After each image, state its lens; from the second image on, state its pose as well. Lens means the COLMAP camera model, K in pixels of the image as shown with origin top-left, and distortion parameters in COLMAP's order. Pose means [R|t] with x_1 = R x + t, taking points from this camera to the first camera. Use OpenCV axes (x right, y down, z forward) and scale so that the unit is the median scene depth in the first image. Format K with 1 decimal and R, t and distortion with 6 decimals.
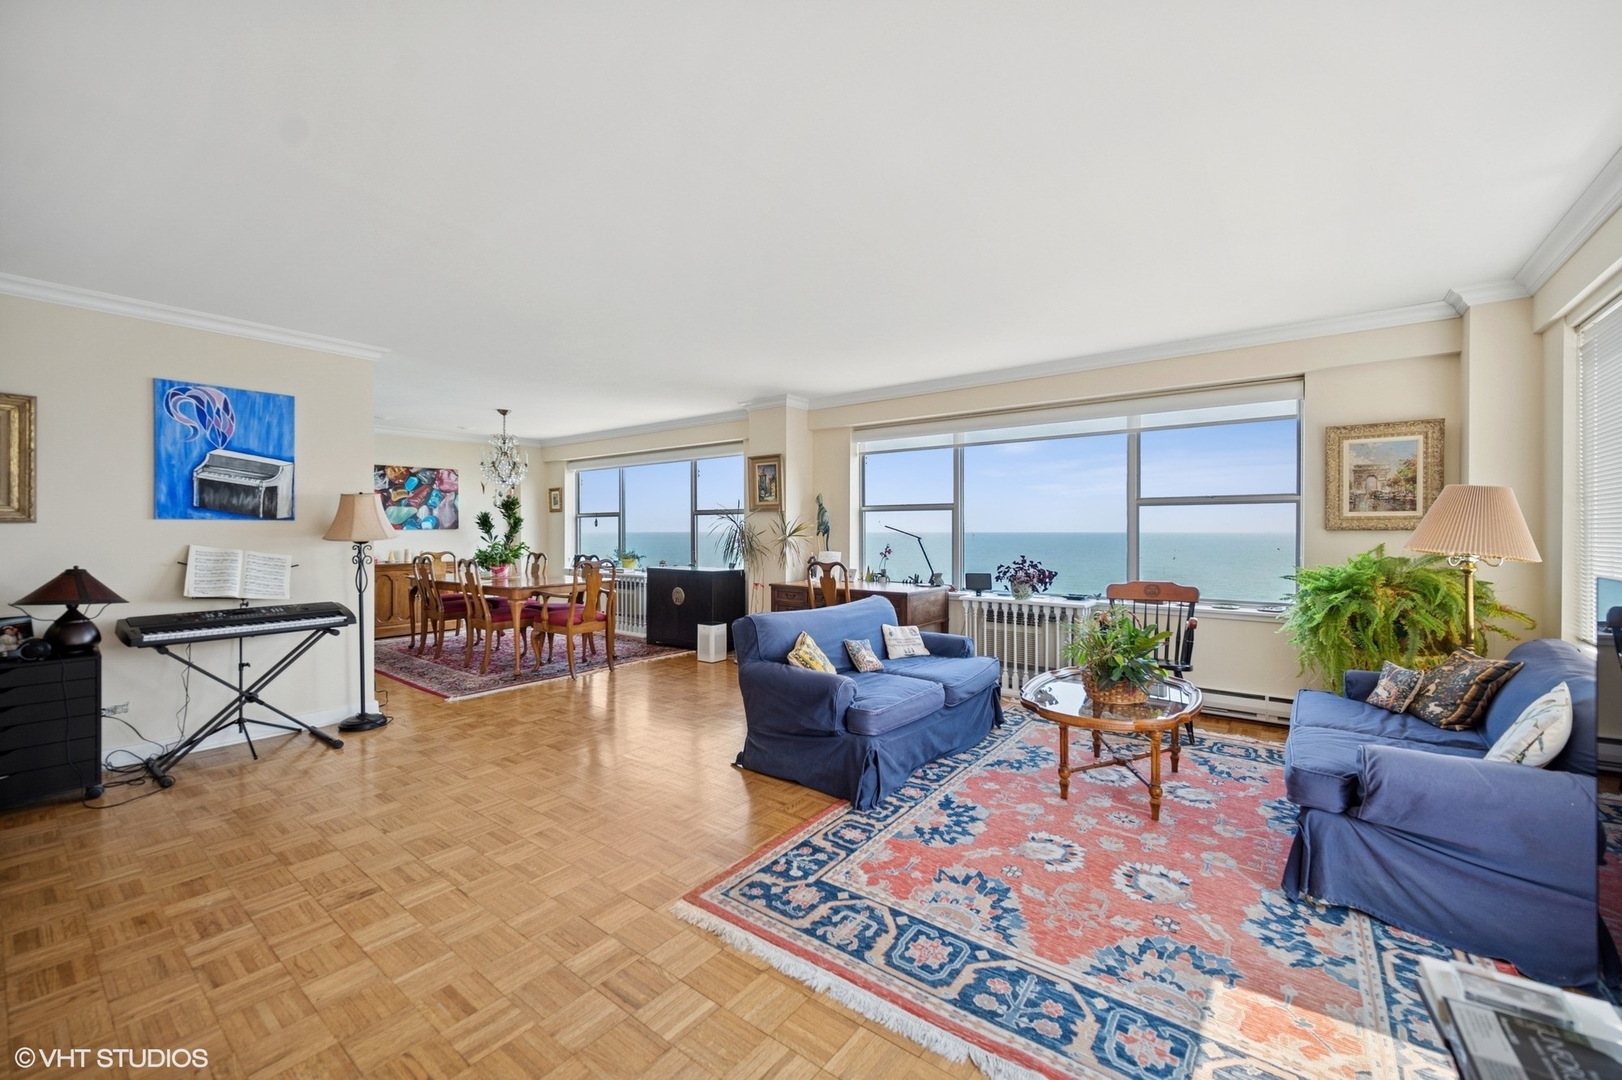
lens RADIAL K [[644.3, 0, 814.9], [0, 644.3, 533.0], [0, 0, 1]] dist [-0.001078, -0.000274]
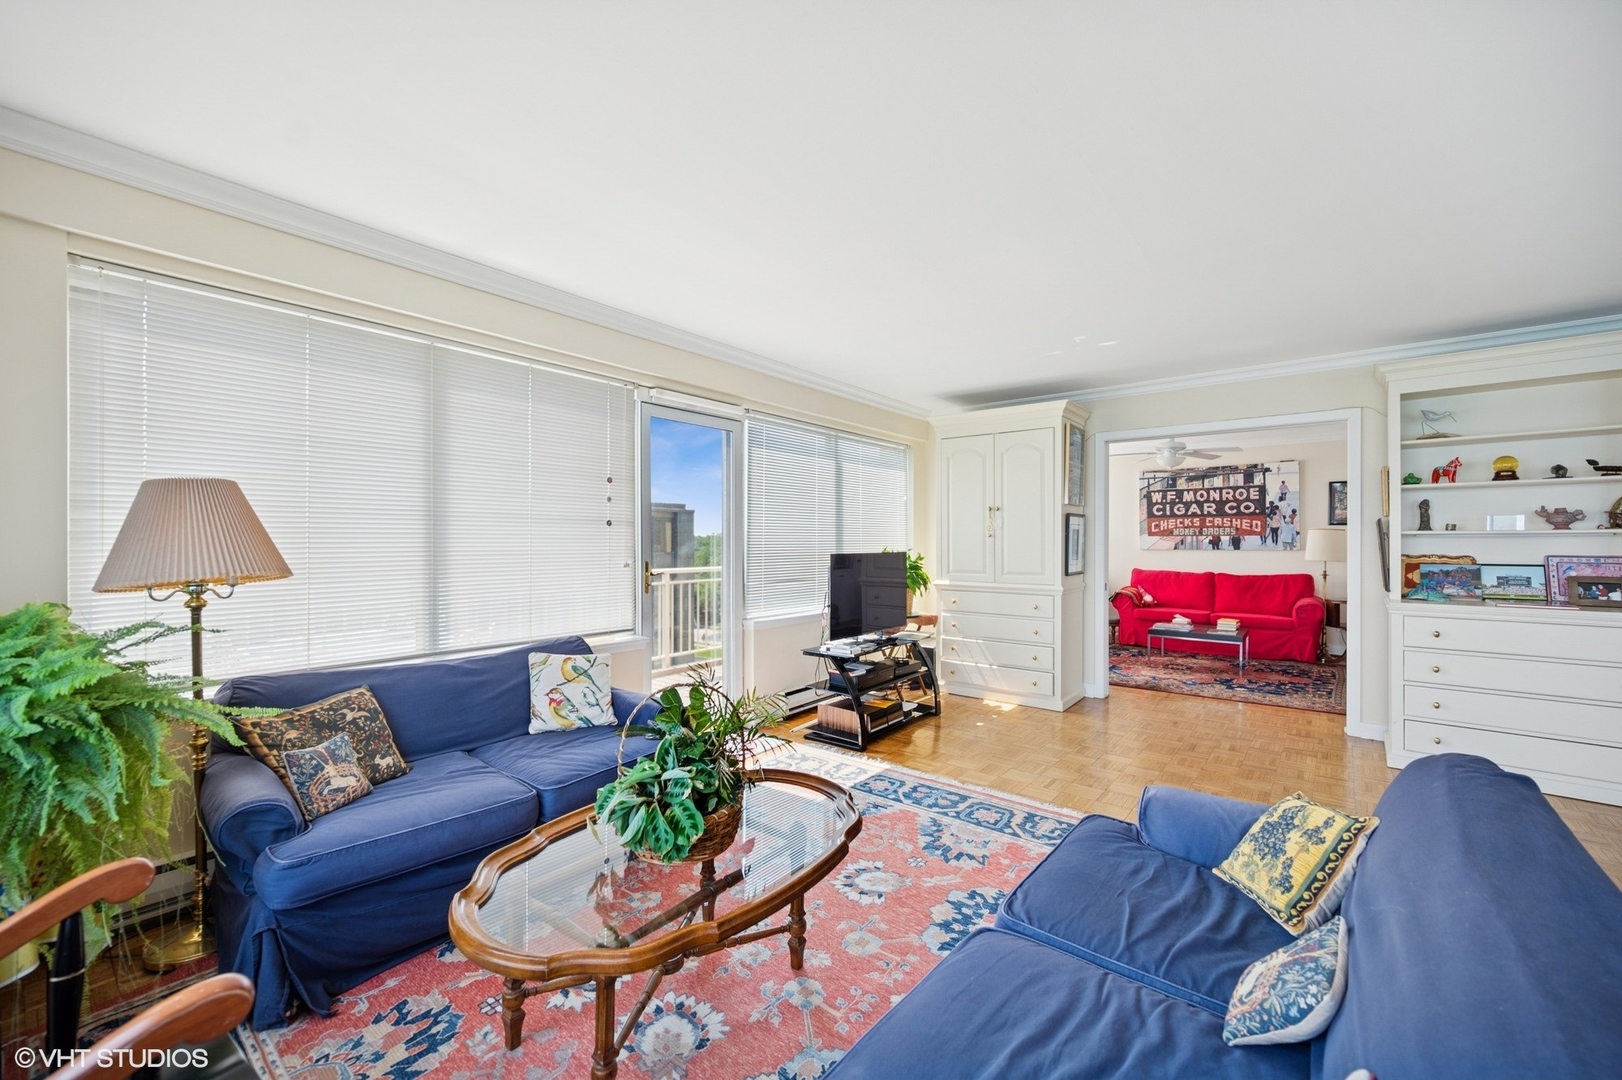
lens RADIAL K [[644.3, 0, 811.4], [0, 644.3, 536.9], [0, 0, 1]] dist [-0.001078, -0.000274]
pose [[-0.999683, -0.000144, 0.025185, 0.356459], [-0.000226, 0.999995, -0.003225, -0.011431], [-0.025185, -0.003229, -0.999678, 1.632612]]
